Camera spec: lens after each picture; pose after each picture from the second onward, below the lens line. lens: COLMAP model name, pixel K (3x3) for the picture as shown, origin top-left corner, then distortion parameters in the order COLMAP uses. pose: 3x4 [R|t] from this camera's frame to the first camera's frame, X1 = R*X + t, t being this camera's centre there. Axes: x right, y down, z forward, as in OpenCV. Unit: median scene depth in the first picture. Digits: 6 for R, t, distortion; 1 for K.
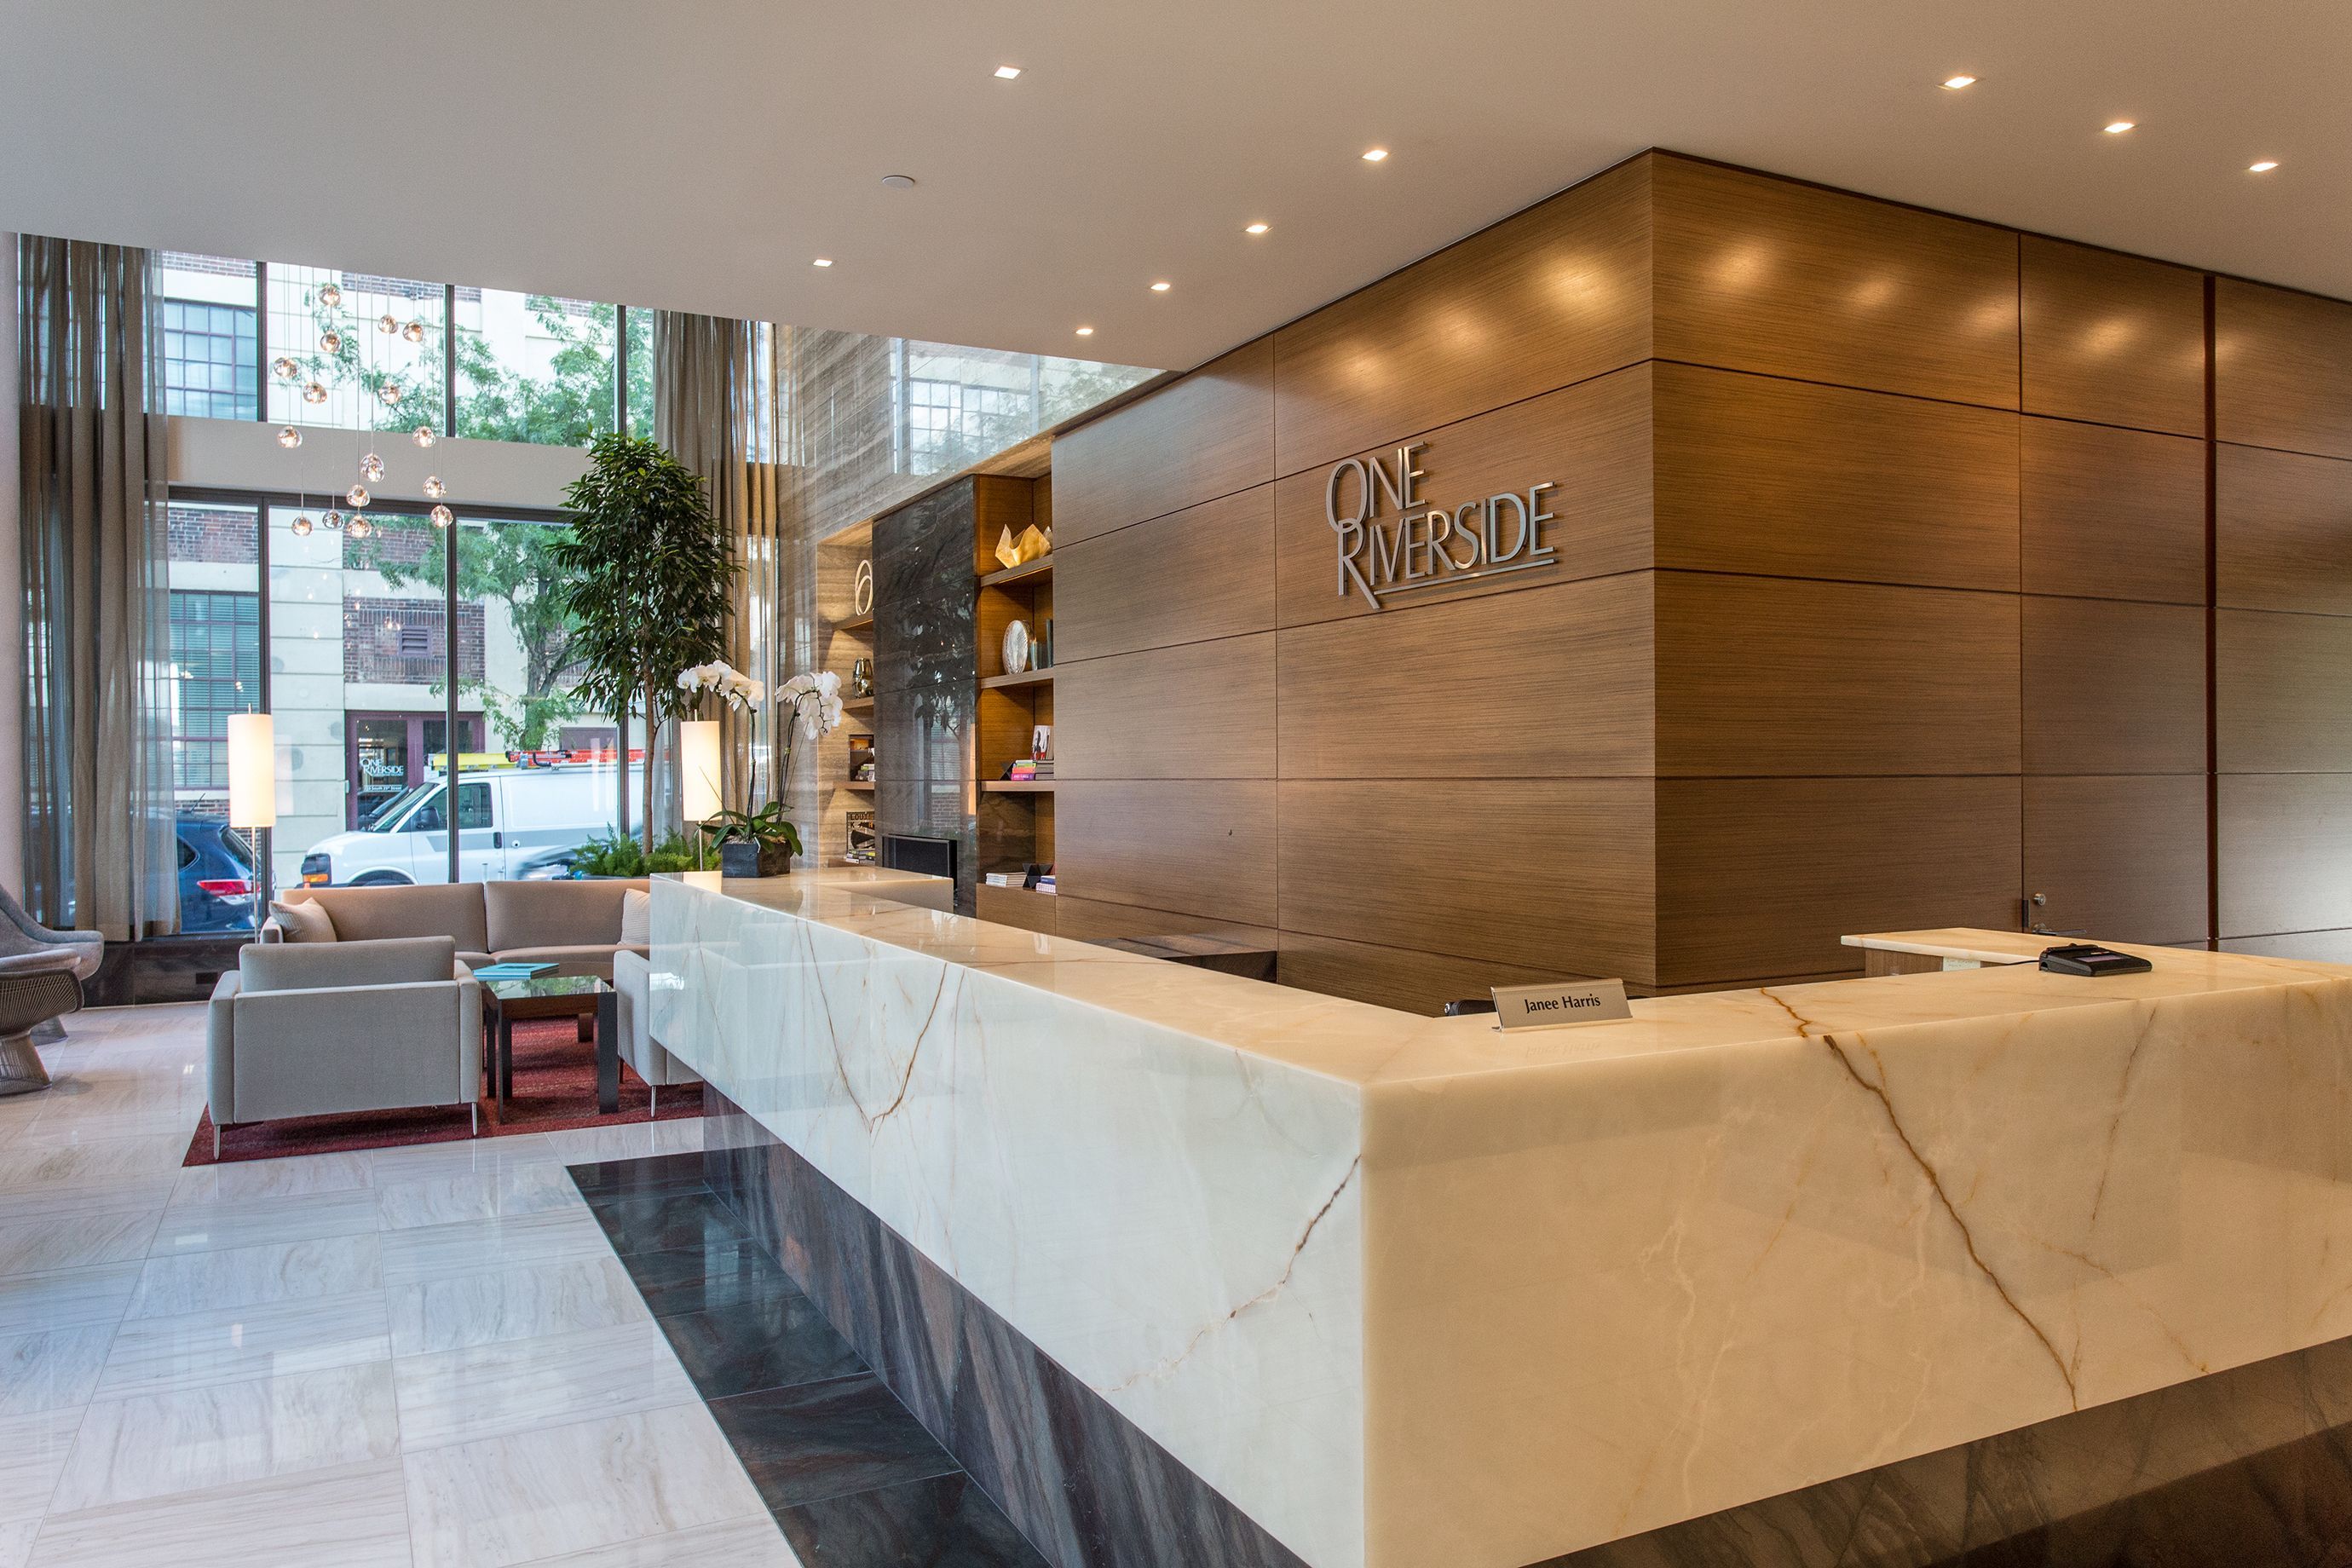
lens RADIAL K [[1675.4, 0, 1176.0], [0, 1675.4, 784.0], [0, 0, 1]] dist [-0.000499, -0.000082]
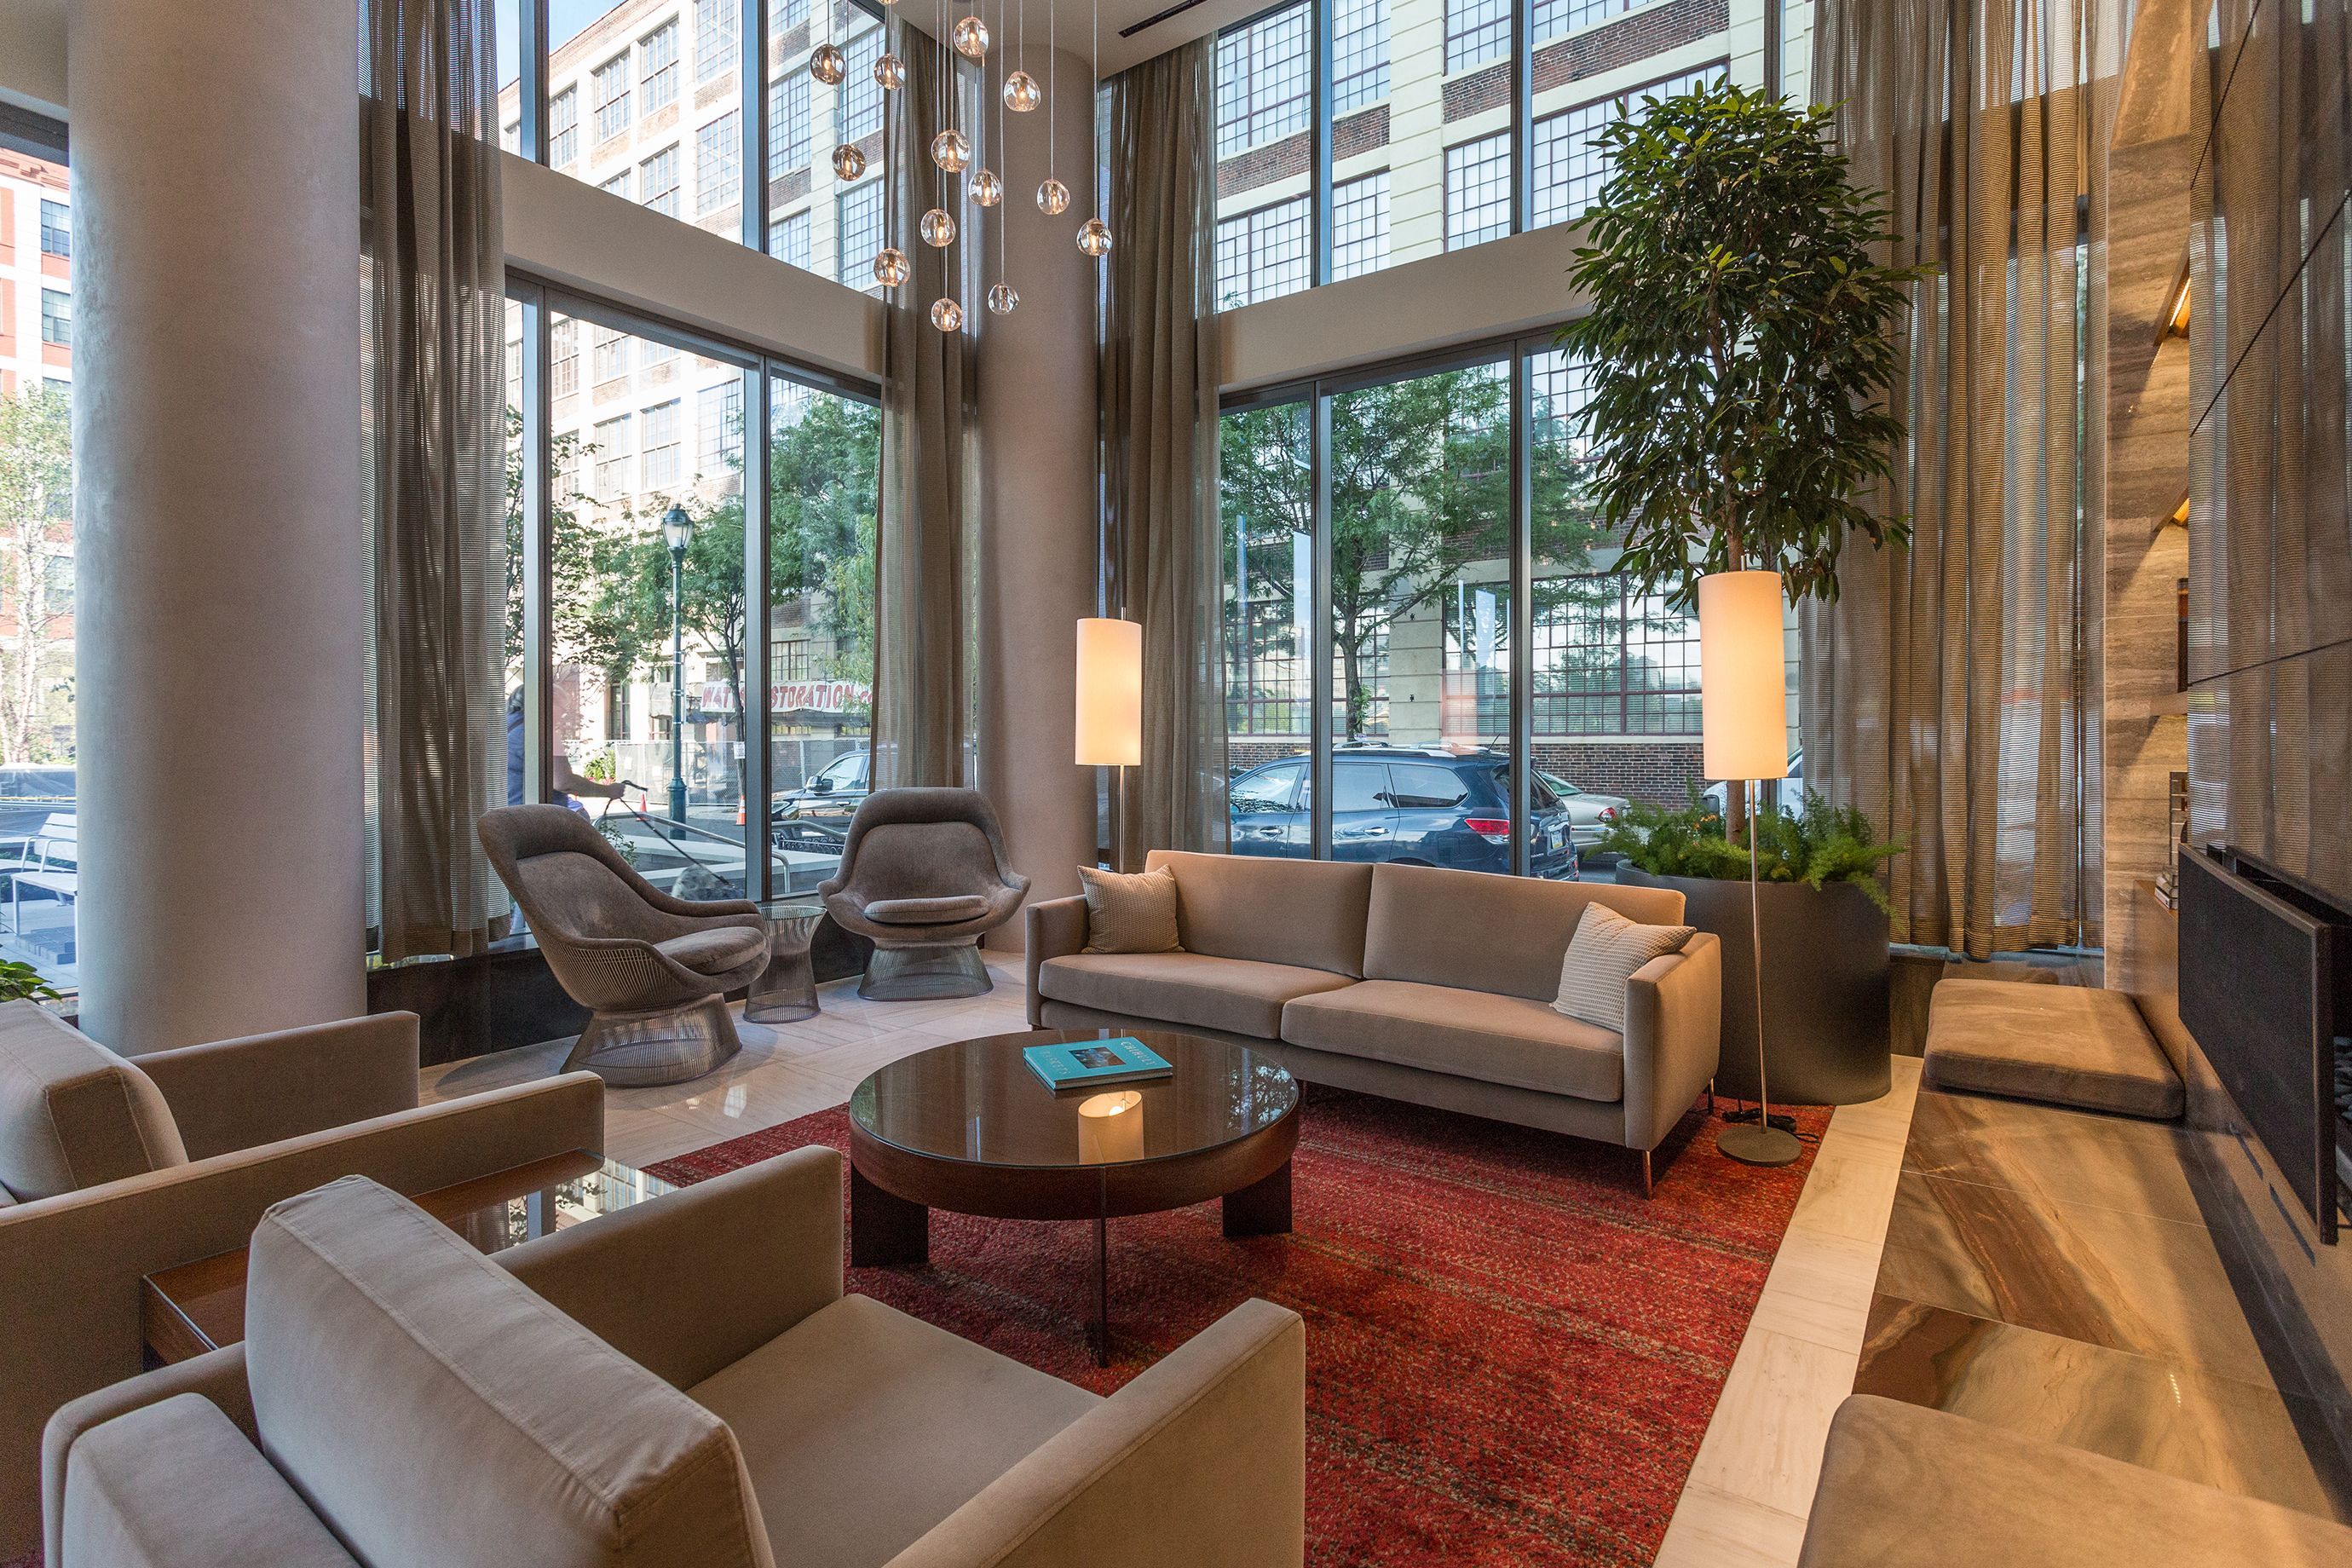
lens RADIAL K [[1109.6, 0, 1176.0], [0, 1109.6, 784.0], [0, 0, 1]] dist [-0.000037, 0.000145]
pose [[0.464516, 0.040785, -0.884625, -0.064796], [-0.008940, 0.999104, 0.041369, 0.011119], [0.885519, -0.011308, 0.464465, 0.645225]]
